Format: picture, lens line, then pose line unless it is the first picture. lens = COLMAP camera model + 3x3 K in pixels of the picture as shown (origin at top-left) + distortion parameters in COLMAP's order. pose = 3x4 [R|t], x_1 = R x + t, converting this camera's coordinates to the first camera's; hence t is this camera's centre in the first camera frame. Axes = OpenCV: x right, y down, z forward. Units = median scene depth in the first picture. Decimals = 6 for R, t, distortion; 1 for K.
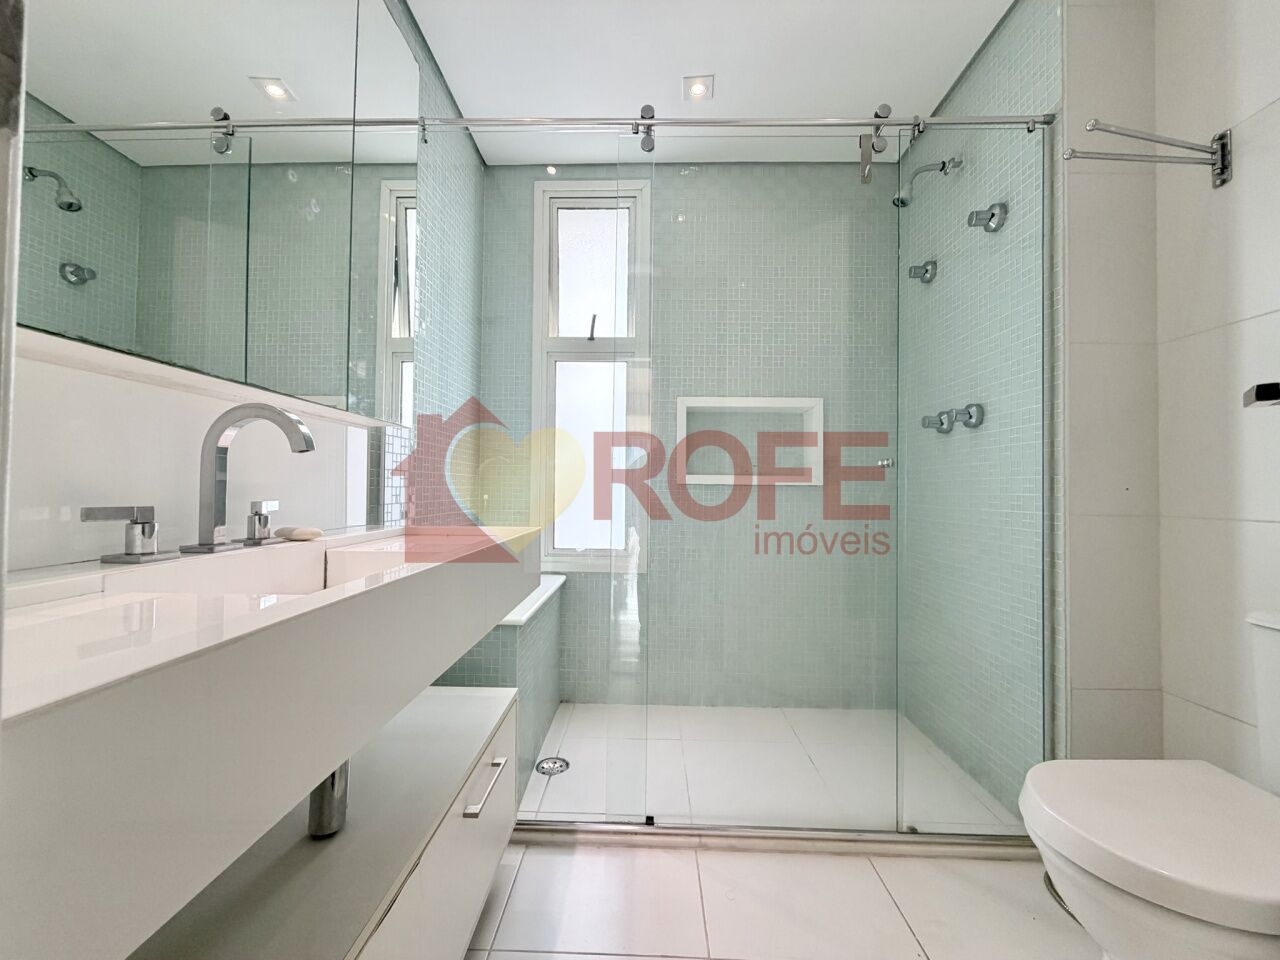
lens RADIAL K [[509.2, 0, 642.4], [0, 509.2, 474.5], [0, 0, 1]] dist [0.000864, -0.000873]
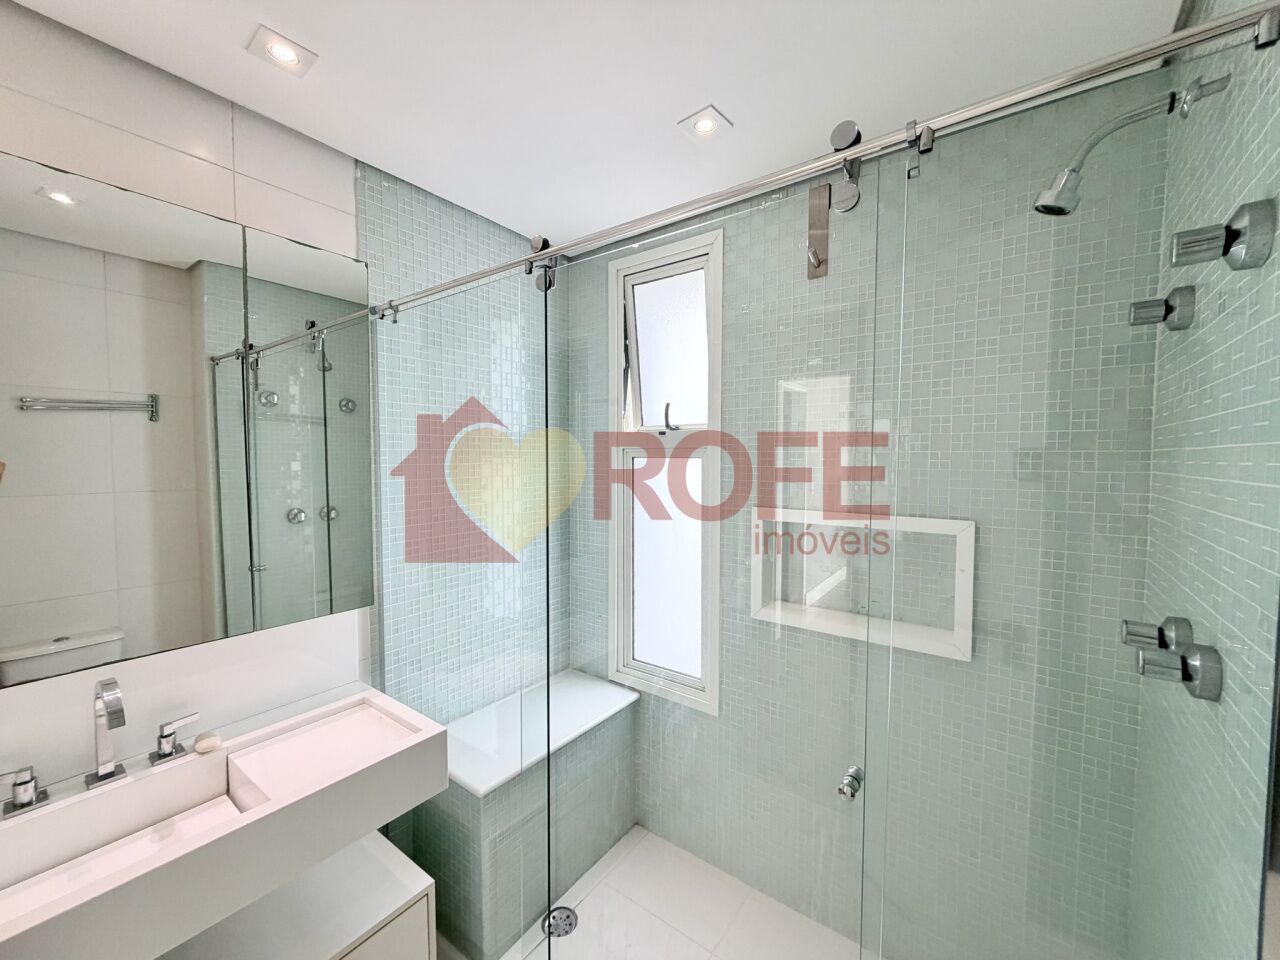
lens RADIAL K [[509.2, 0, 643.0], [0, 509.2, 476.6], [0, 0, 1]] dist [0.000864, -0.000873]
pose [[0.824479, 0.014712, -0.565701, 0.364162], [0.021086, 0.998169, 0.056690, -0.241854], [0.565500, -0.058668, 0.822659, 0.260864]]
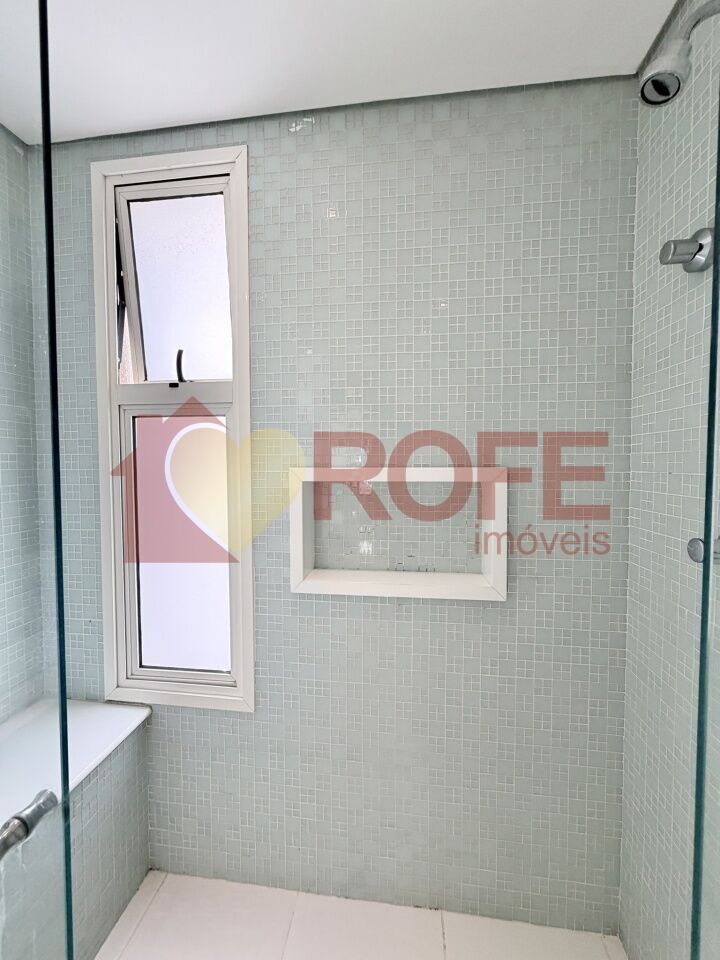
lens RADIAL K [[381.9, 0, 362.5], [0, 381.9, 471.3], [0, 0, 1]] dist [0.000864, -0.000873]
pose [[0.995018, -0.011371, -0.099041, 0.214216], [0.017211, 0.998150, 0.058308, -0.172120], [0.098195, -0.059722, 0.993374, 0.484786]]
